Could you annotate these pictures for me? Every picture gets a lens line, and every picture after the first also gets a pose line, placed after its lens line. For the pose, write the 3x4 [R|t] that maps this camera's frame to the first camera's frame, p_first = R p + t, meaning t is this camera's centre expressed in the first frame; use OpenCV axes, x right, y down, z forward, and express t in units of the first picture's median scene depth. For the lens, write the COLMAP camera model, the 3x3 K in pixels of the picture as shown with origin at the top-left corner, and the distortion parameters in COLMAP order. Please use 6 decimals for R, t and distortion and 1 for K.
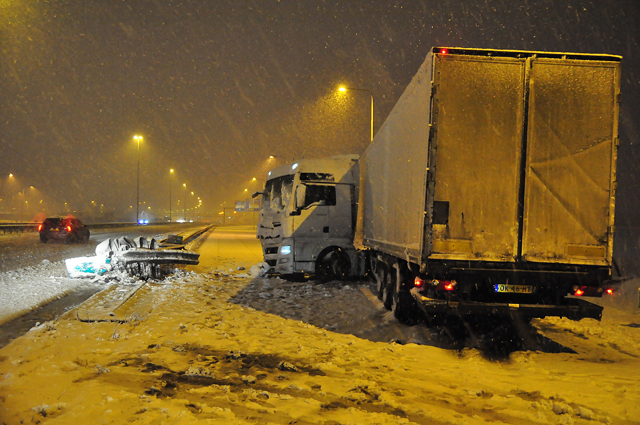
lens RADIAL K [[637.3, 0, 320.0], [0, 637.3, 212.5], [0, 0, 1]] dist [-0.007115, -0.002356]
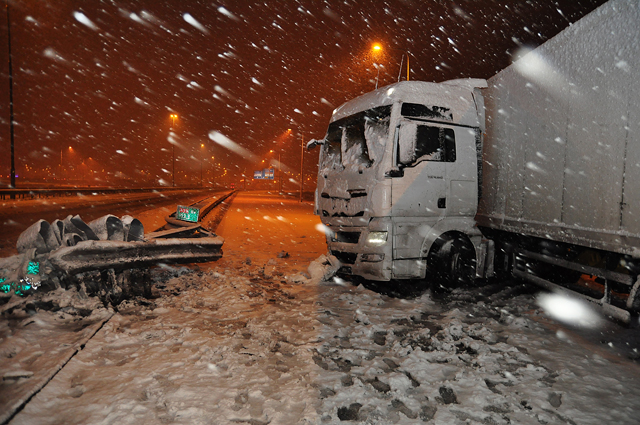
lens RADIAL K [[461.4, 0, 320.0], [0, 461.4, 212.5], [0, 0, 1]] dist [-0.144087, 0.101539]
pose [[0.999821, 0.008392, 0.016930, -0.109808], [-0.009516, 0.997679, 0.067423, 0.008654], [-0.016325, -0.067572, 0.997581, 0.590398]]
